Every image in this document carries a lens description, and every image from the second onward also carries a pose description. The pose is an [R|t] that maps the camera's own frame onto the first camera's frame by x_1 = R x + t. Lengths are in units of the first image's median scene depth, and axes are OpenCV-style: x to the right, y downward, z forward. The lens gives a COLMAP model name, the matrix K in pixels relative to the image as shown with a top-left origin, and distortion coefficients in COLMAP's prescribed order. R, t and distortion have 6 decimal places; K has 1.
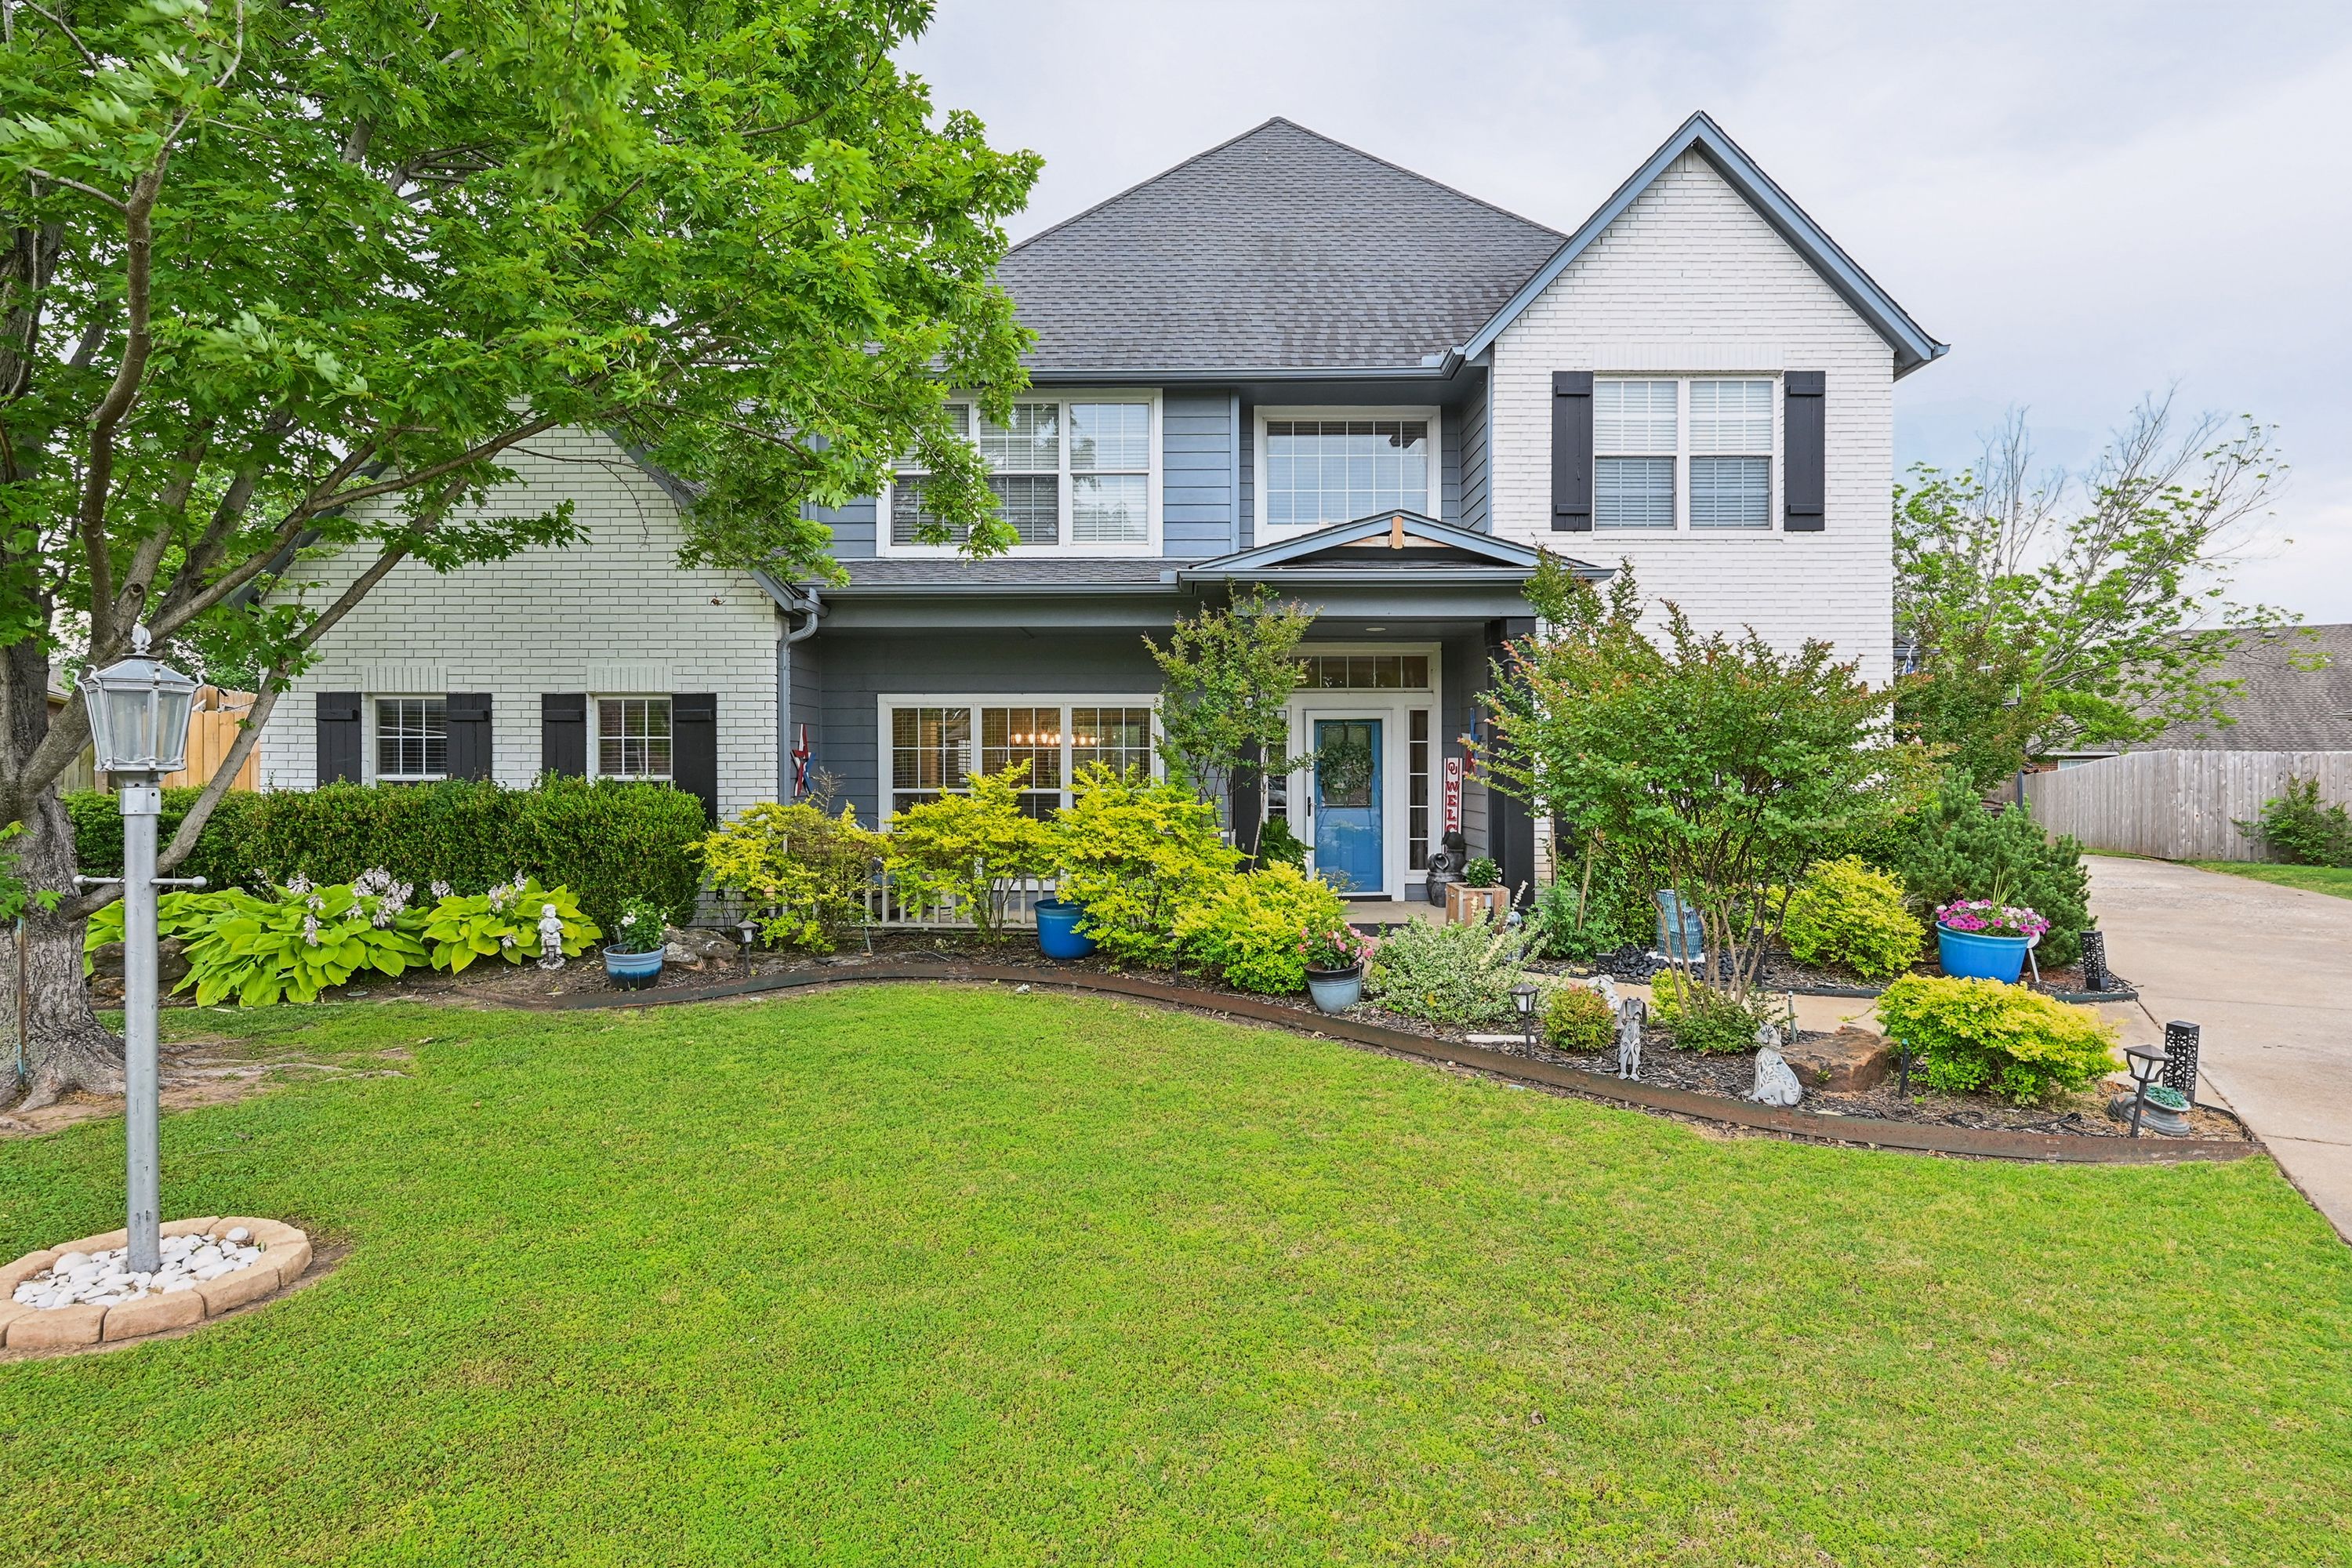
lens RADIAL K [[1106.2, 0, 1186.1], [0, 1106.2, 768.8], [0, 0, 1]] dist [-0.003192, -0.000224]
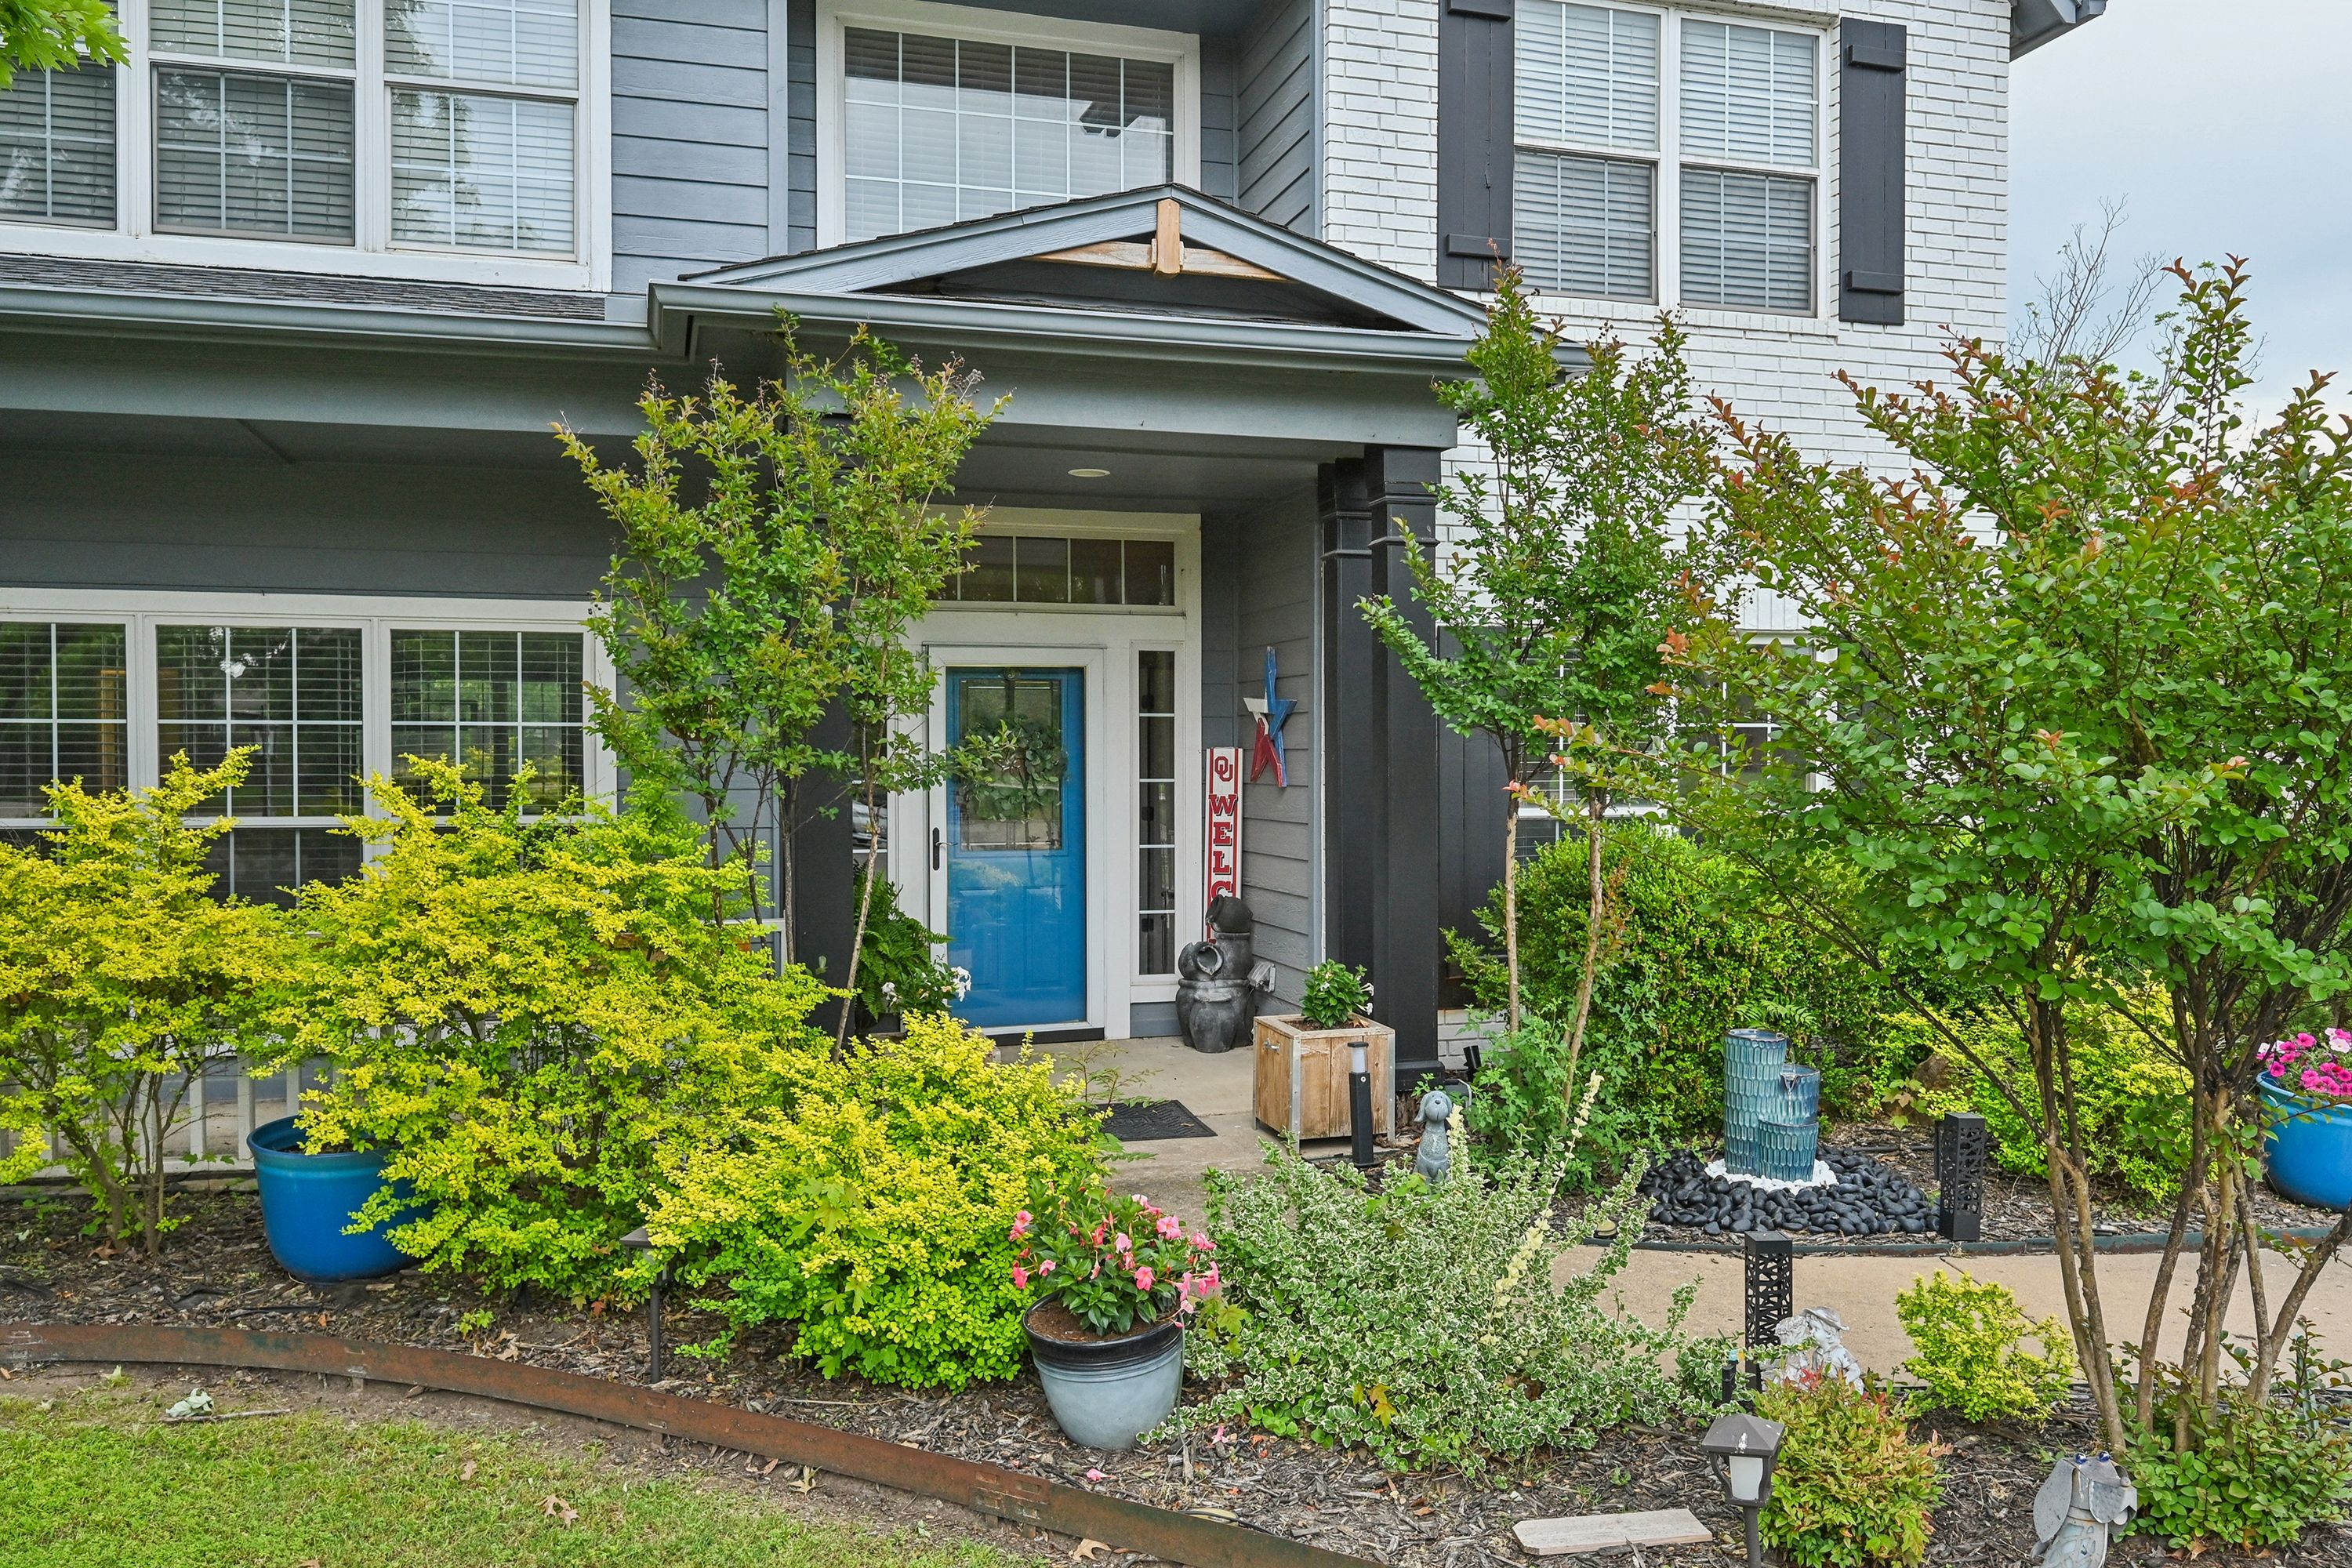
lens RADIAL K [[1775.1, 0, 1176.0], [0, 1775.1, 784.0], [0, 0, 1]] dist [0.000898, 0.003489]
pose [[0.959569, -0.003673, 0.281451, -0.006038], [0.000849, 0.999948, 0.010157, -0.002092], [-0.281474, -0.009507, 0.959522, 0.301549]]
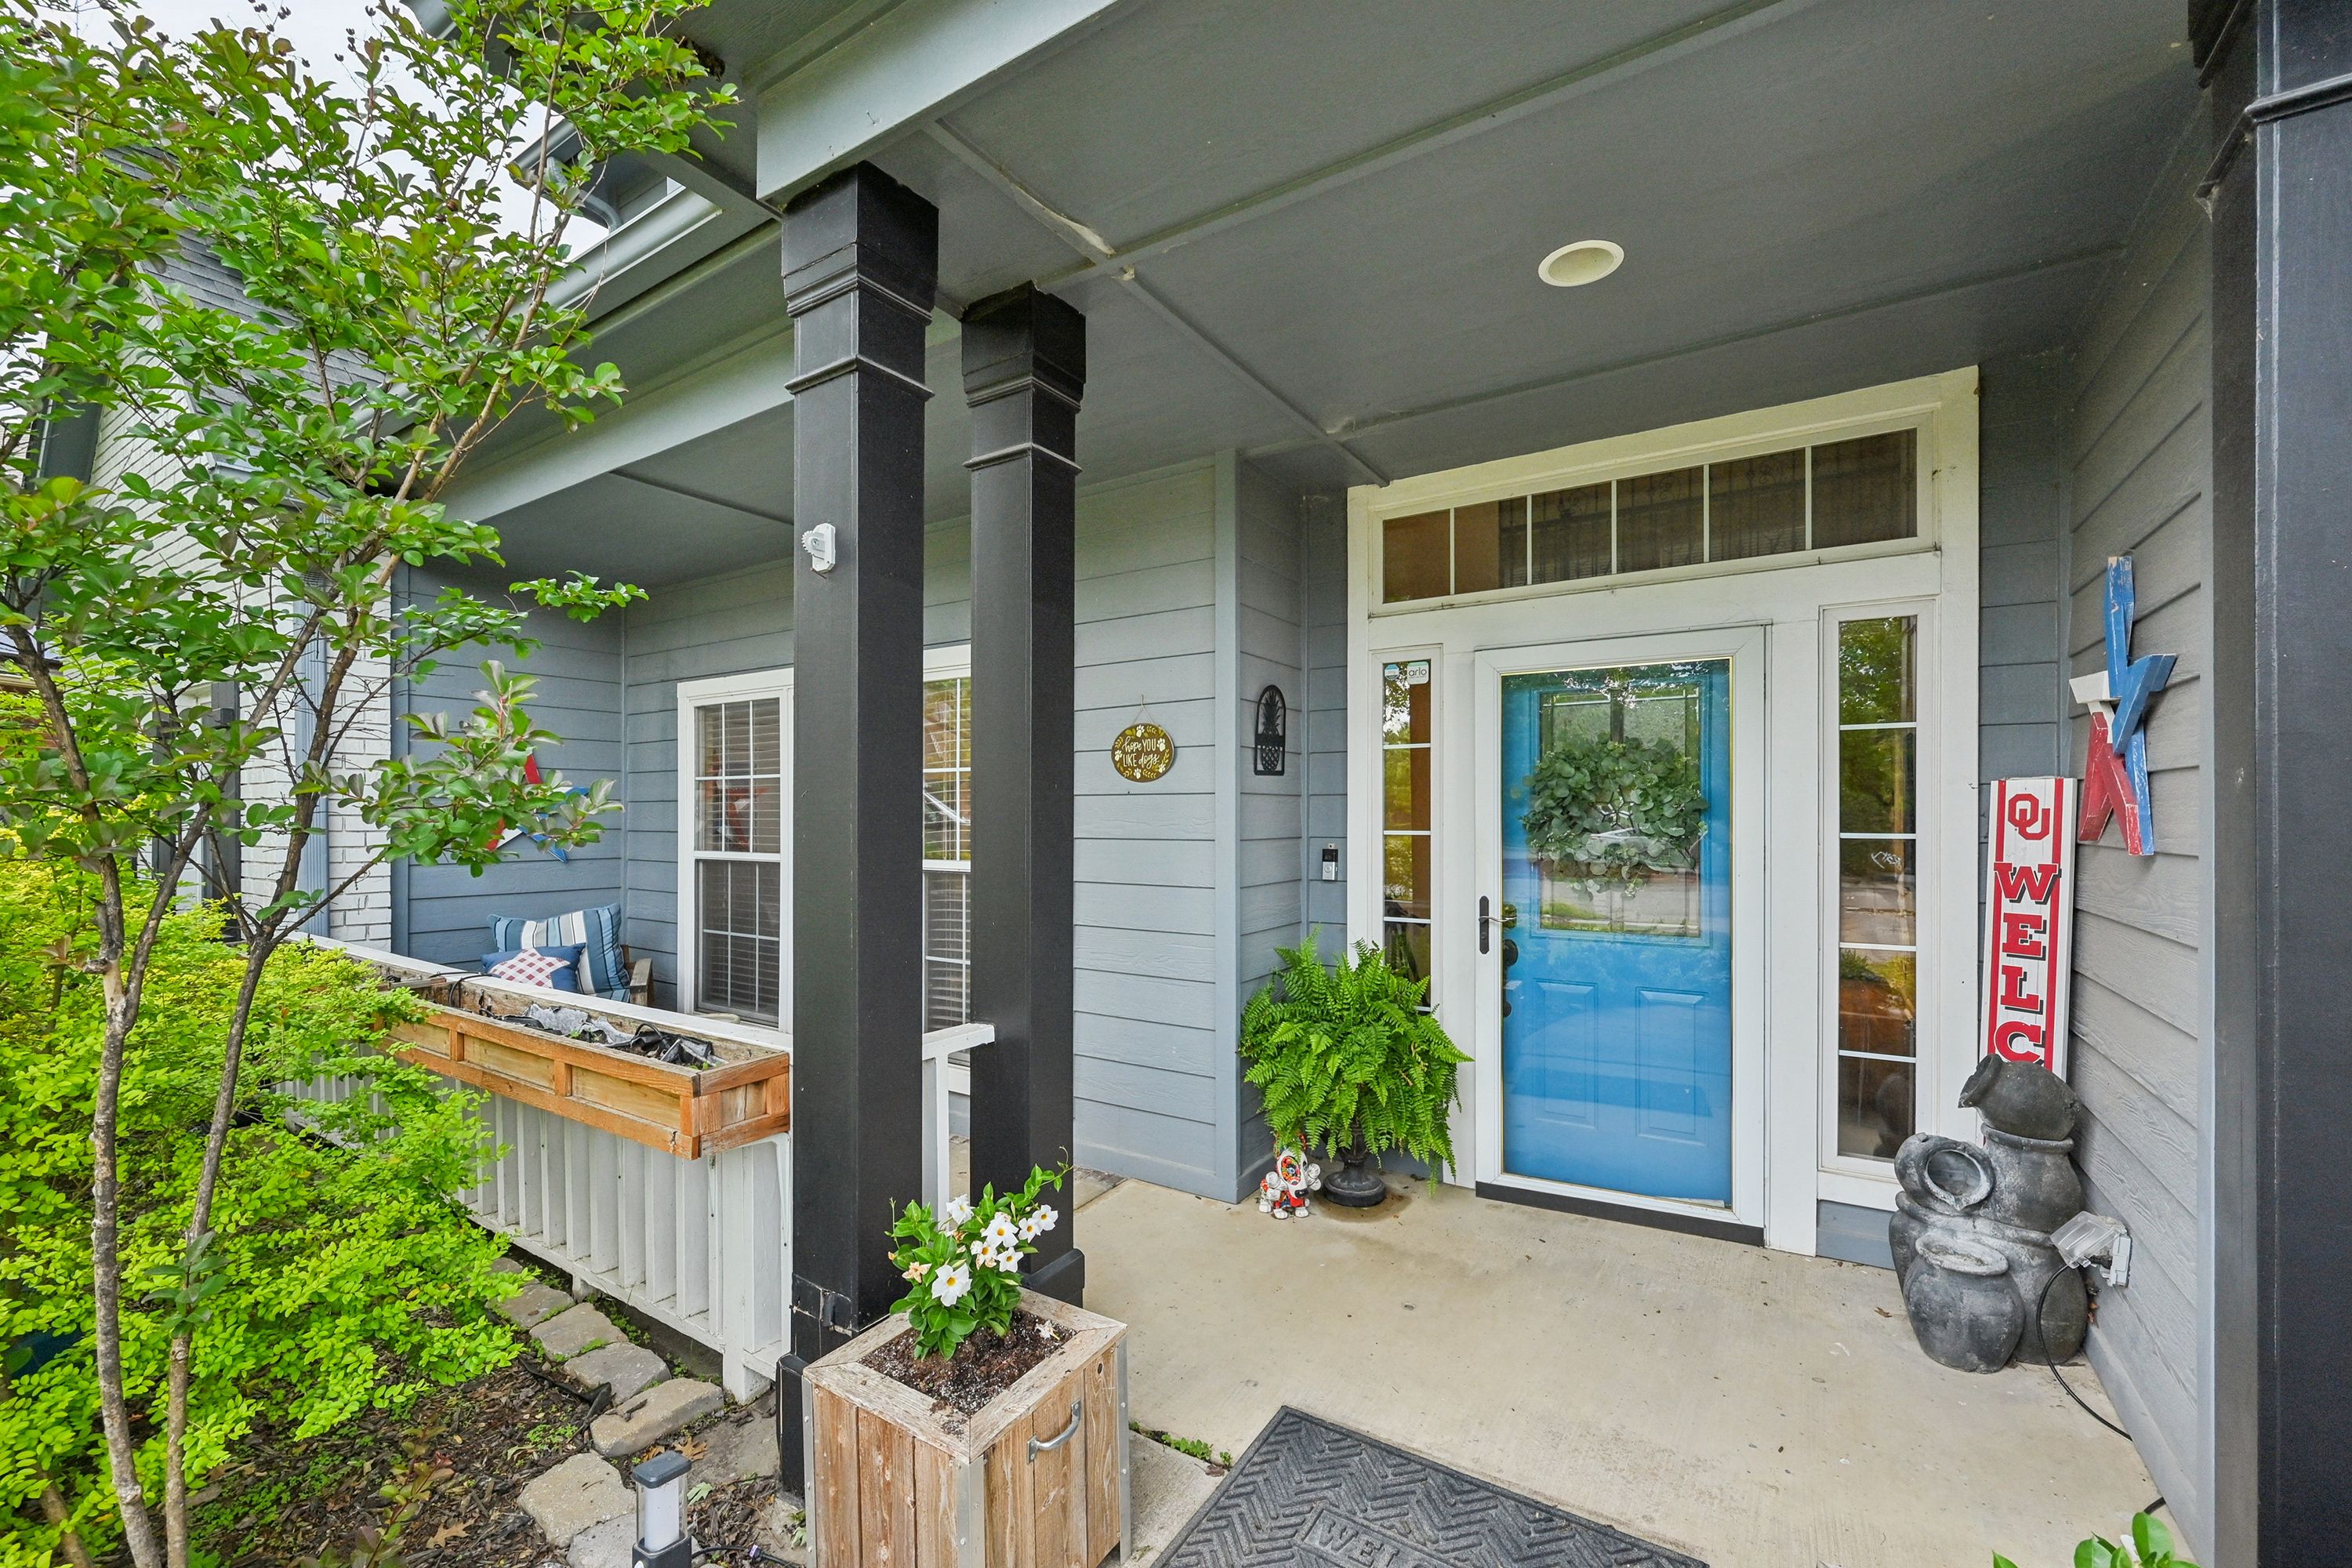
lens RADIAL K [[963.3, 0, 1149.0], [0, 963.3, 824.6], [0, 0, 1]] dist [-0.009492, 0.000199]
pose [[0.837533, 0.005109, -0.546363, 0.238553], [-0.006691, 0.999977, -0.000907, 0.004140], [0.546346, 0.004415, 0.837548, 0.868067]]
